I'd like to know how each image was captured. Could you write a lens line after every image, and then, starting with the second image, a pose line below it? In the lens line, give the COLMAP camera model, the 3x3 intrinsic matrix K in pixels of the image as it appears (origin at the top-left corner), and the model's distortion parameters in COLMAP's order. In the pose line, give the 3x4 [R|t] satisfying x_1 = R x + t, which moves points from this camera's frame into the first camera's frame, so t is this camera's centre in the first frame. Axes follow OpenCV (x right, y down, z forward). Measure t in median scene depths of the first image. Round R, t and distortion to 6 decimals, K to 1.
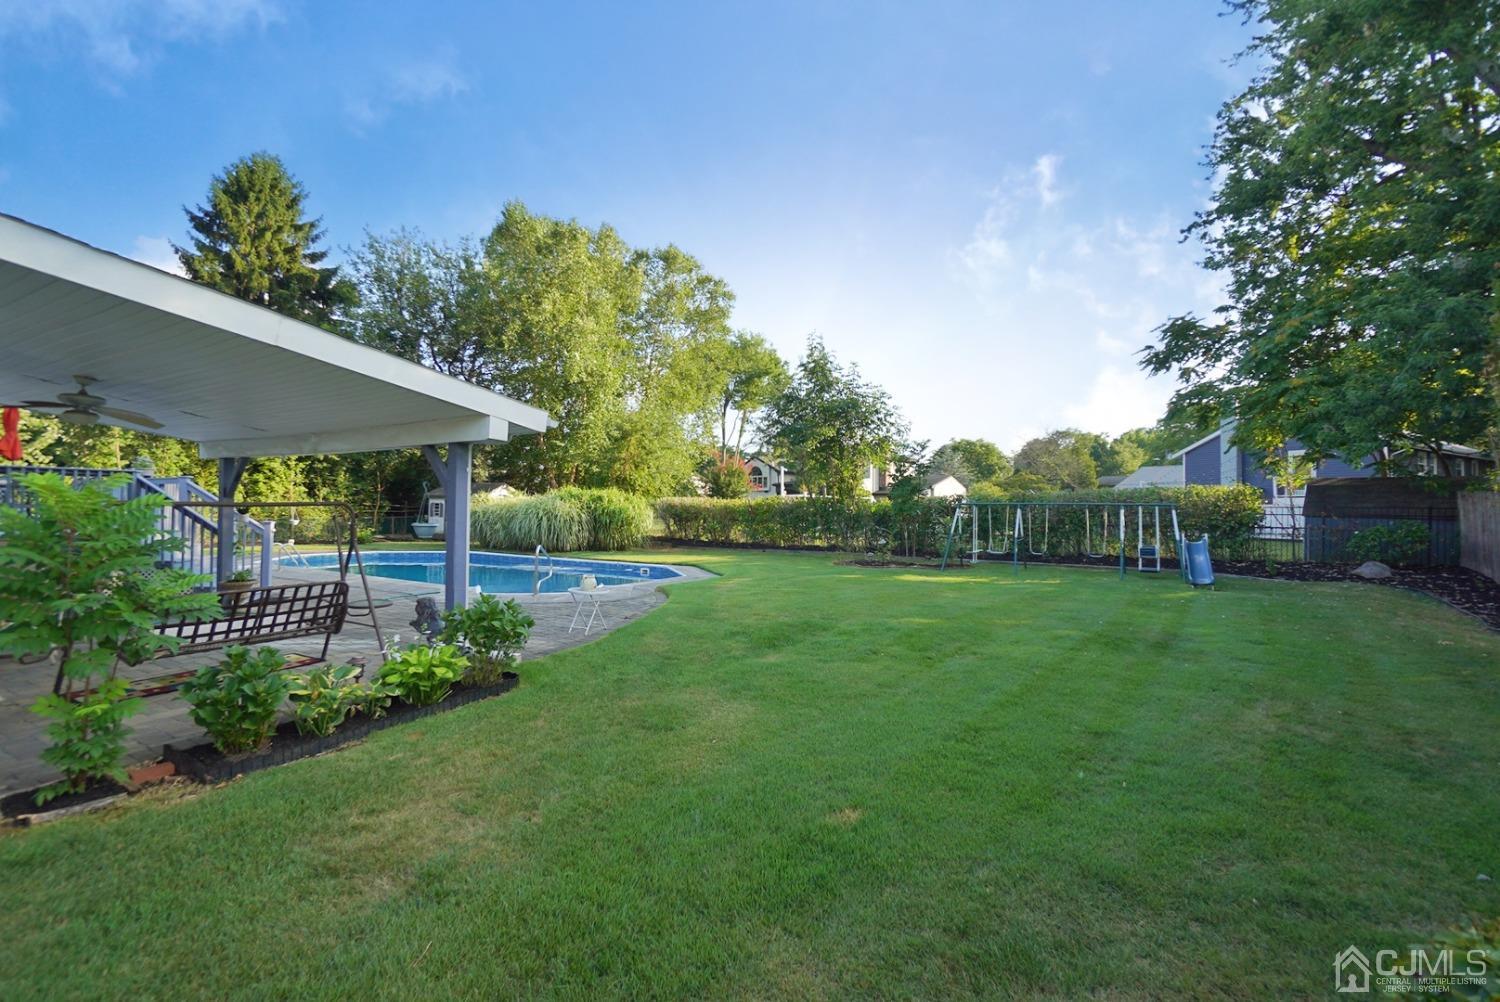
lens RADIAL K [[647.2, 0, 750.0], [0, 647.2, 501.0], [0, 0, 1]] dist [-0.079576, 0.028283]
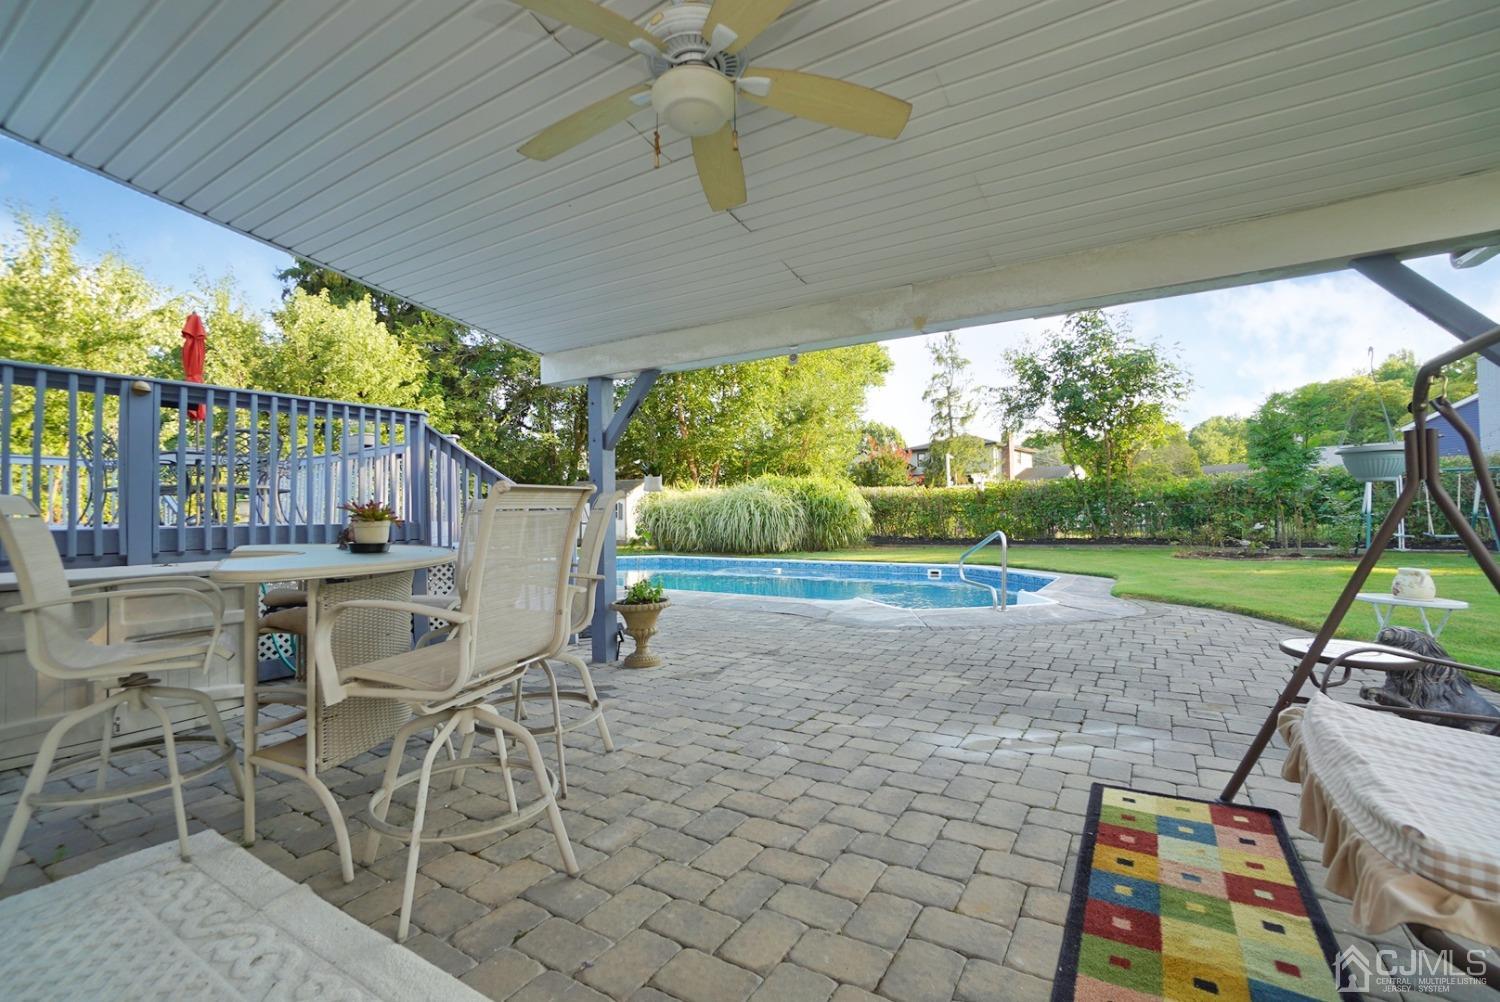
lens RADIAL K [[647.2, 0, 750.0], [0, 647.2, 501.0], [0, 0, 1]] dist [-0.079576, 0.028283]
pose [[0.997875, -0.027884, -0.058892, -0.252068], [0.027359, 0.999579, -0.009705, 0.018682], [0.059138, 0.008074, 0.998217, 0.167603]]
